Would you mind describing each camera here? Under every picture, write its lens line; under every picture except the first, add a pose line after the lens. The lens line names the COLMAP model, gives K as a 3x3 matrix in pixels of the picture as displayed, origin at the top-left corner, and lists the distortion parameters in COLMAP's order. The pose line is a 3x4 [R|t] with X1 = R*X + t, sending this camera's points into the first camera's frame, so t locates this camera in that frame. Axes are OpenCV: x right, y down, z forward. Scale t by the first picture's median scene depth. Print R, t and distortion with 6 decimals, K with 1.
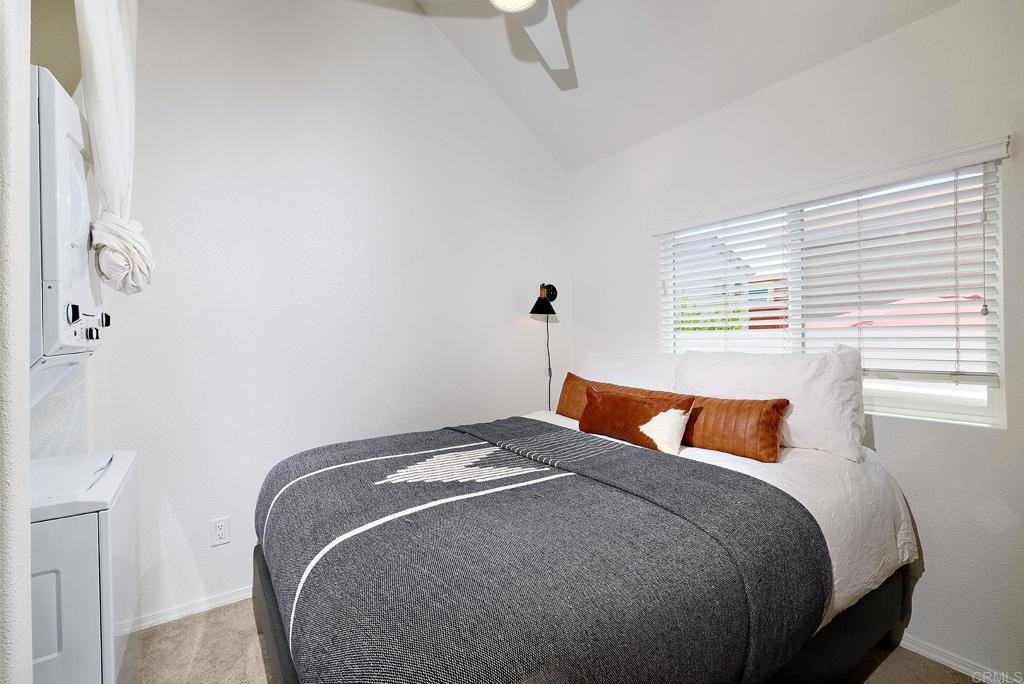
lens RADIAL K [[442.9, 0, 506.3], [0, 442.9, 340.2], [0, 0, 1]] dist [-0.001095, -0.000314]
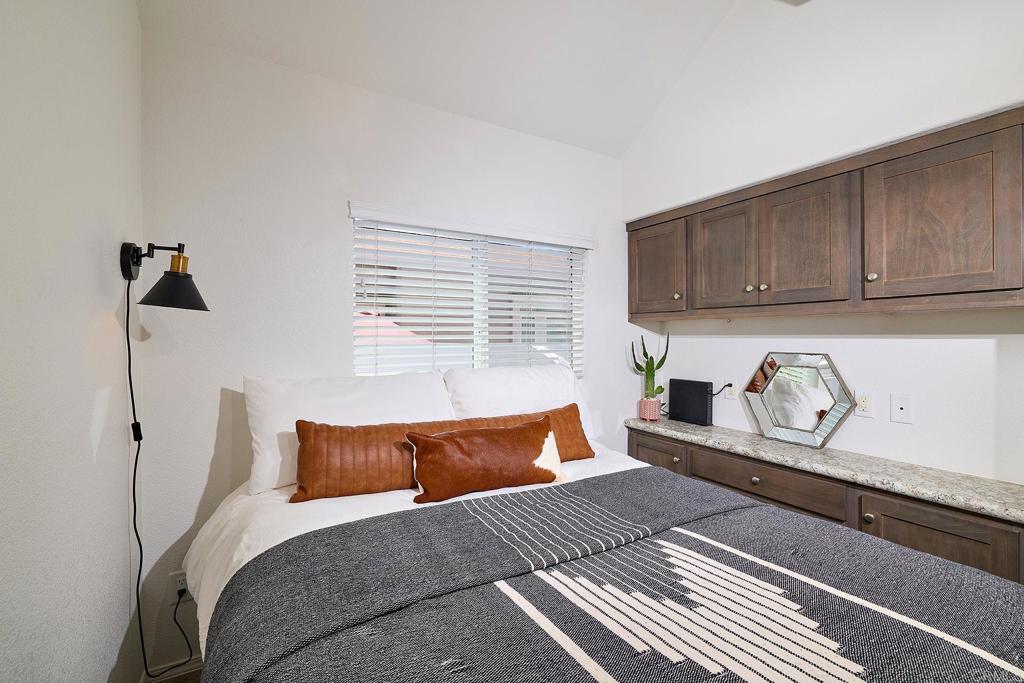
lens RADIAL K [[457.2, 0, 512.0], [0, 457.2, 341.5], [0, 0, 1]] dist [0.001414, 0.000045]
pose [[0.065577, 0.030872, 0.997370, -0.522840], [0.013486, 0.999403, -0.031822, 0.005664], [-0.997756, 0.015538, 0.065122, 0.987946]]
